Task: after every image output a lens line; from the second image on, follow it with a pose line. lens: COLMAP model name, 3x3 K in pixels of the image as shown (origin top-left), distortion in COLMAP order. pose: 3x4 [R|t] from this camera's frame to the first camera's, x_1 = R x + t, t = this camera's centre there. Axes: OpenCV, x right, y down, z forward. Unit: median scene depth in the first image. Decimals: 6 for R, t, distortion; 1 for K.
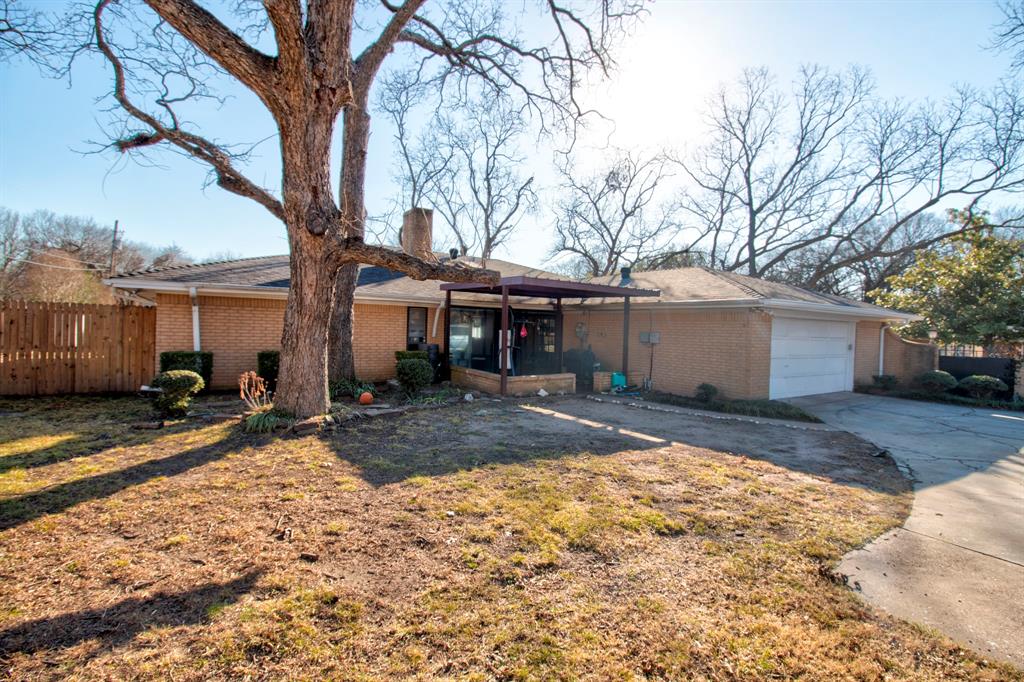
lens RADIAL K [[474.3, 0, 512.0], [0, 474.3, 341.0], [0, 0, 1]] dist [-0.000248, -0.010513]
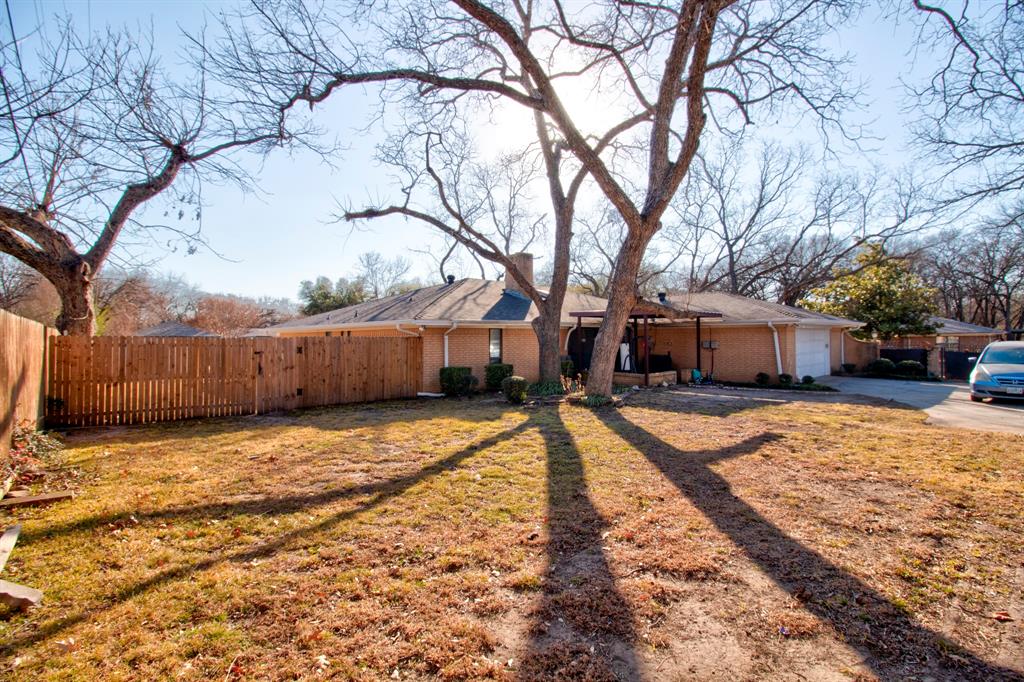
lens RADIAL K [[474.3, 0, 512.0], [0, 474.3, 341.0], [0, 0, 1]] dist [-0.000248, -0.010513]
pose [[0.987455, -0.037713, 0.153333, -0.501061], [0.040826, 0.999018, -0.017204, -0.017029], [-0.152534, 0.023248, 0.988025, -0.330013]]
